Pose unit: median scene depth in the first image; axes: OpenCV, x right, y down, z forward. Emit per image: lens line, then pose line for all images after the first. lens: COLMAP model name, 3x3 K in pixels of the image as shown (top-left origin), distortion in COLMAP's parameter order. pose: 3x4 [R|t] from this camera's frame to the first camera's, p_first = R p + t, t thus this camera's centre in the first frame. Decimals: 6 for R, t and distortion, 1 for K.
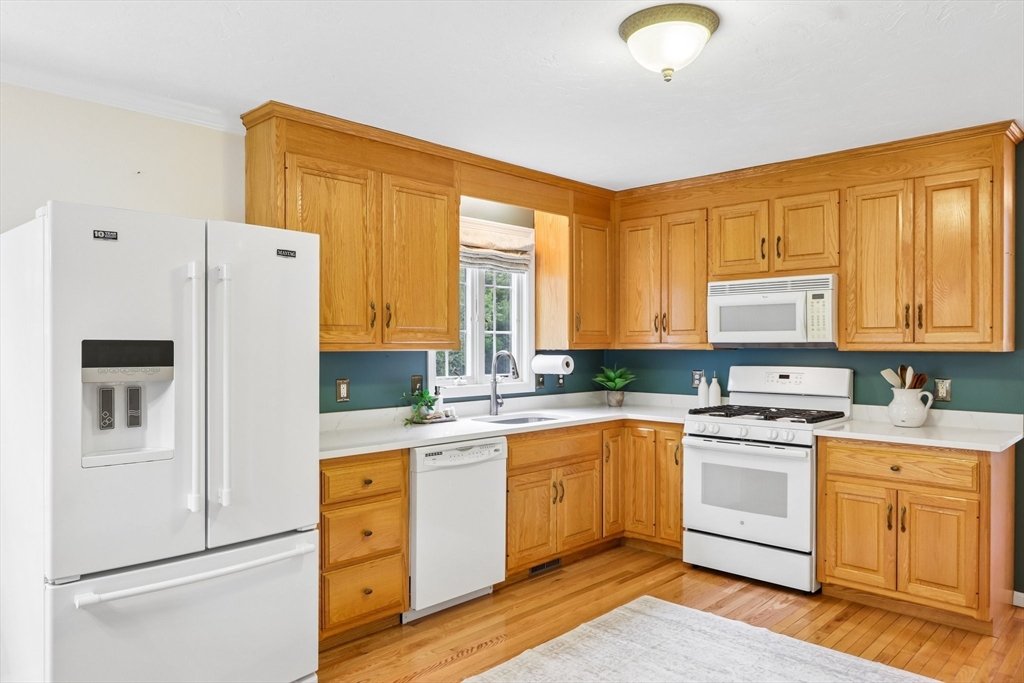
lens RADIAL K [[700.5, 0, 512.0], [0, 700.5, 341.5], [0, 0, 1]] dist [0.001778, 0.000110]
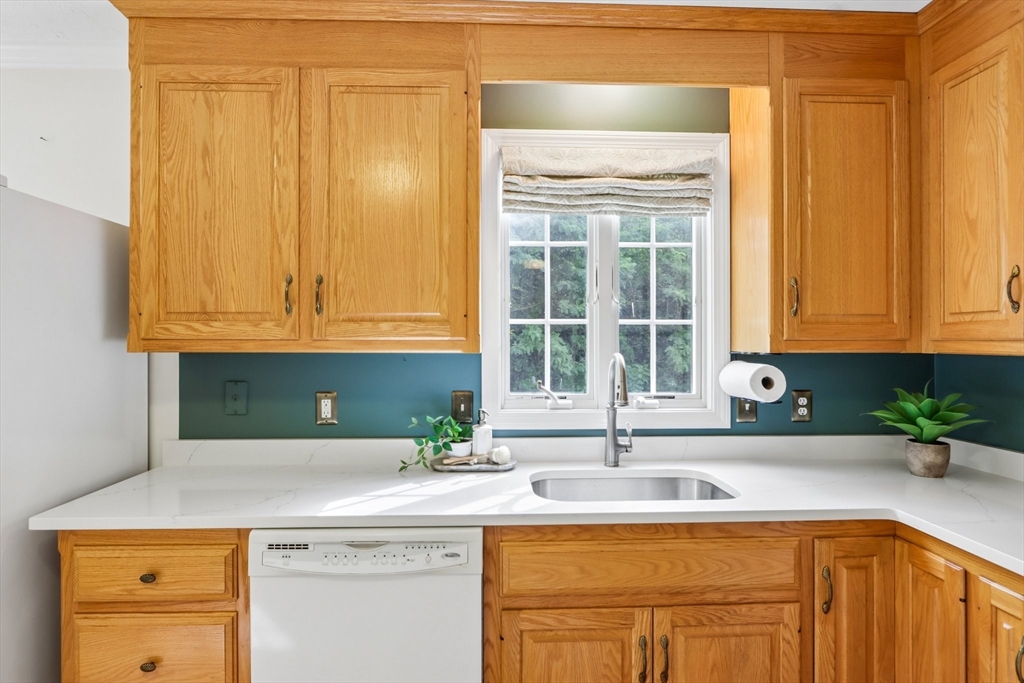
lens RADIAL K [[569.2, 0, 510.5], [0, 569.2, 337.4], [0, 0, 1]] dist [-0.006320, -0.000852]
pose [[0.723603, -0.002912, -0.690210, 0.236600], [0.001061, 0.999995, -0.003107, 0.001562], [0.690215, 0.001516, 0.723602, 0.607762]]
